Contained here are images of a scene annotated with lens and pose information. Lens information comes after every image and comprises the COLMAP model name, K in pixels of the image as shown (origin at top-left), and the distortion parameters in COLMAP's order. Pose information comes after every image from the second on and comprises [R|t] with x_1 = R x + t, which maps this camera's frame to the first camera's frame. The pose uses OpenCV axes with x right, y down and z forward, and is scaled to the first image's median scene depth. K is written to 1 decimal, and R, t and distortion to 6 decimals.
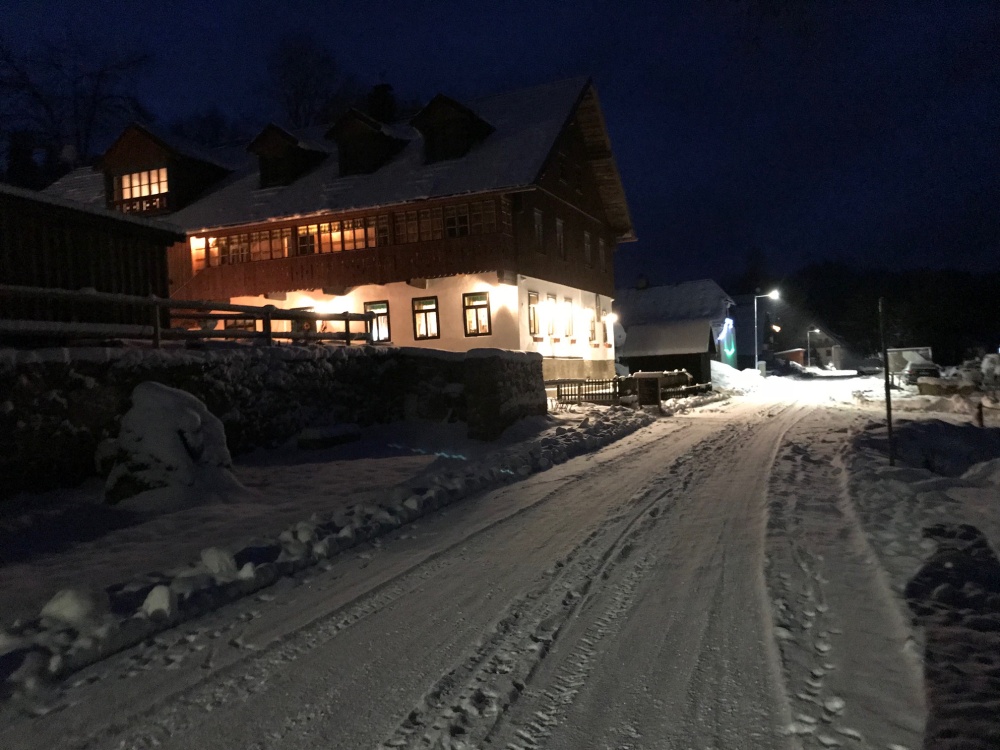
lens RADIAL K [[801.2, 0, 499.7], [0, 801.2, 377.8], [0, 0, 1]] dist [-0.007314, -0.005264]
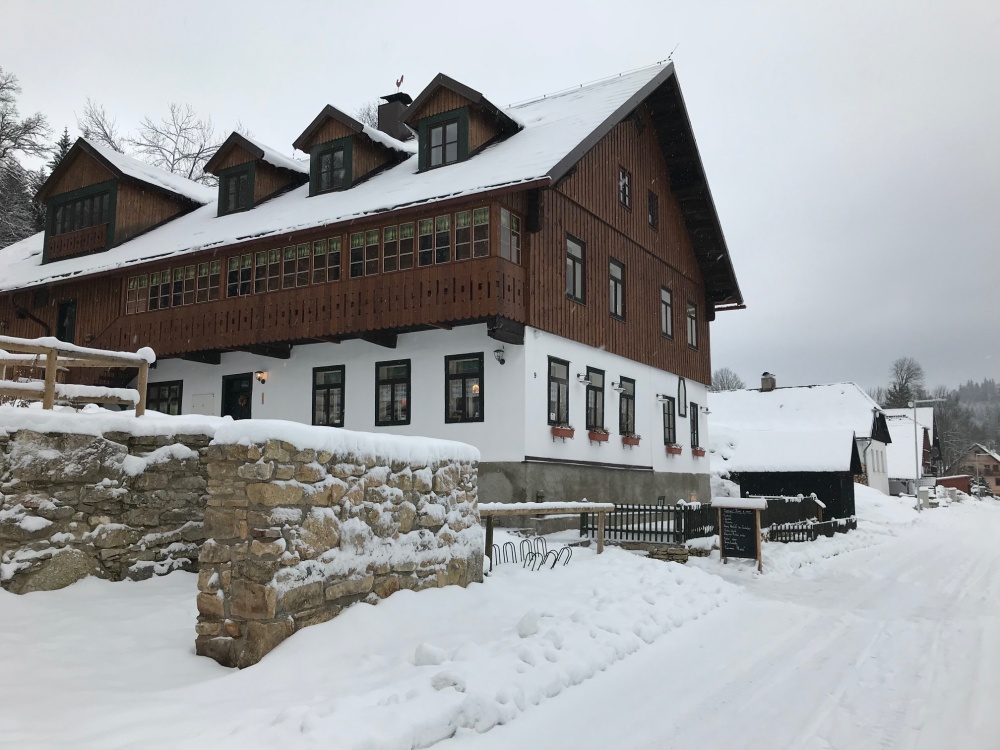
lens RADIAL K [[801.2, 0, 499.8], [0, 801.2, 371.2], [0, 0, 1]] dist [-0.007314, -0.005264]
pose [[0.986637, 0.034865, -0.159158, 0.096134], [-0.056917, 0.989048, -0.136179, -0.008626], [0.152667, 0.143418, 0.977816, 0.371969]]
